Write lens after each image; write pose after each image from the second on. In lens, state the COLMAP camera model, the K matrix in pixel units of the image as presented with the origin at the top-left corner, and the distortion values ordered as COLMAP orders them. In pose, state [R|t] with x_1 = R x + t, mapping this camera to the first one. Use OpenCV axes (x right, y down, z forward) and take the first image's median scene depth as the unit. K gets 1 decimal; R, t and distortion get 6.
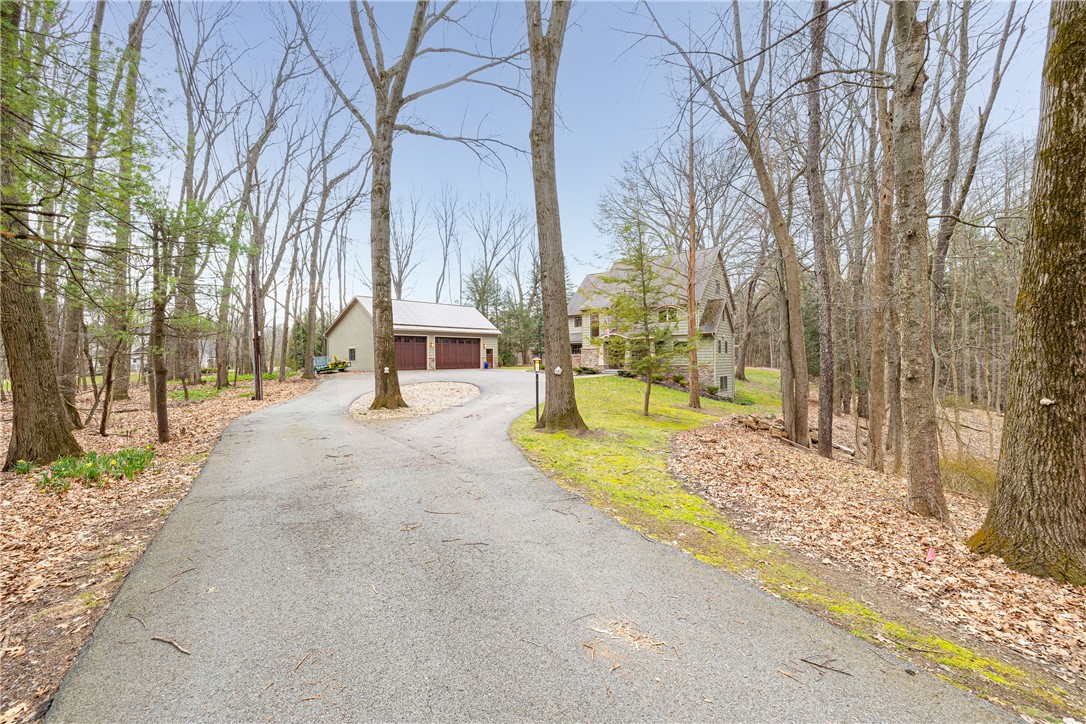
lens RADIAL K [[464.1, 0, 543.1], [0, 464.1, 363.1], [0, 0, 1]] dist [0.001448, -0.000404]
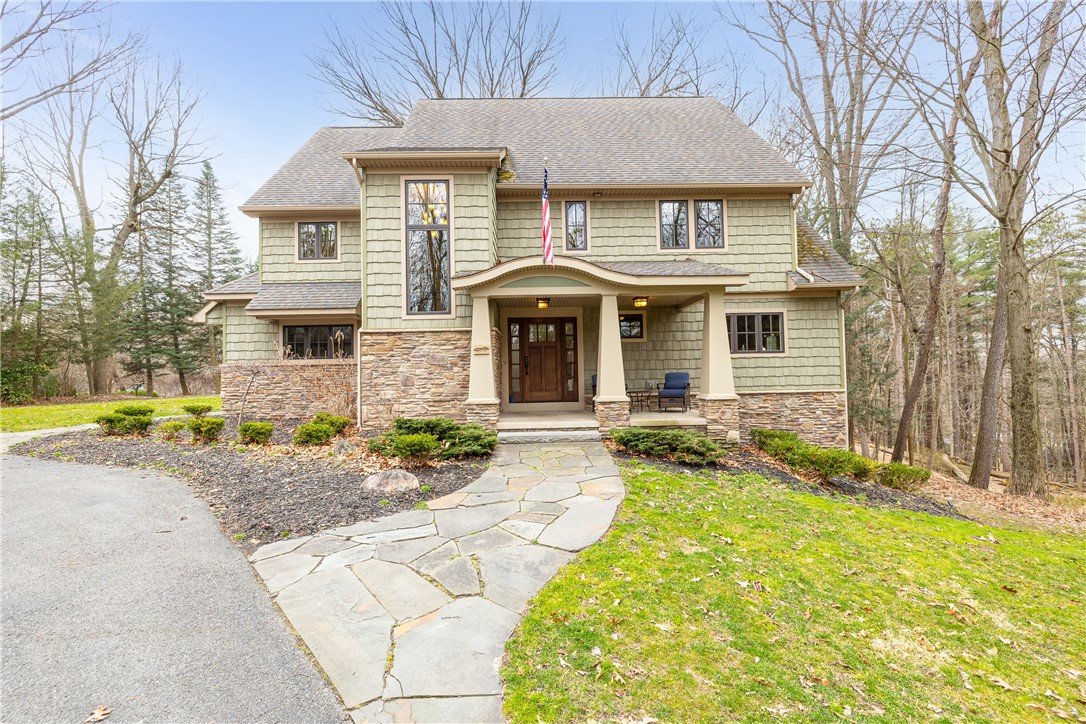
lens RADIAL K [[464.1, 0, 537.3], [0, 464.1, 370.3], [0, 0, 1]] dist [0.001448, -0.000404]
pose [[0.767820, 0.009661, 0.640593, -0.004317], [0.011525, 0.999516, -0.028888, -0.001397], [-0.640562, 0.029564, 0.767337, 0.447778]]
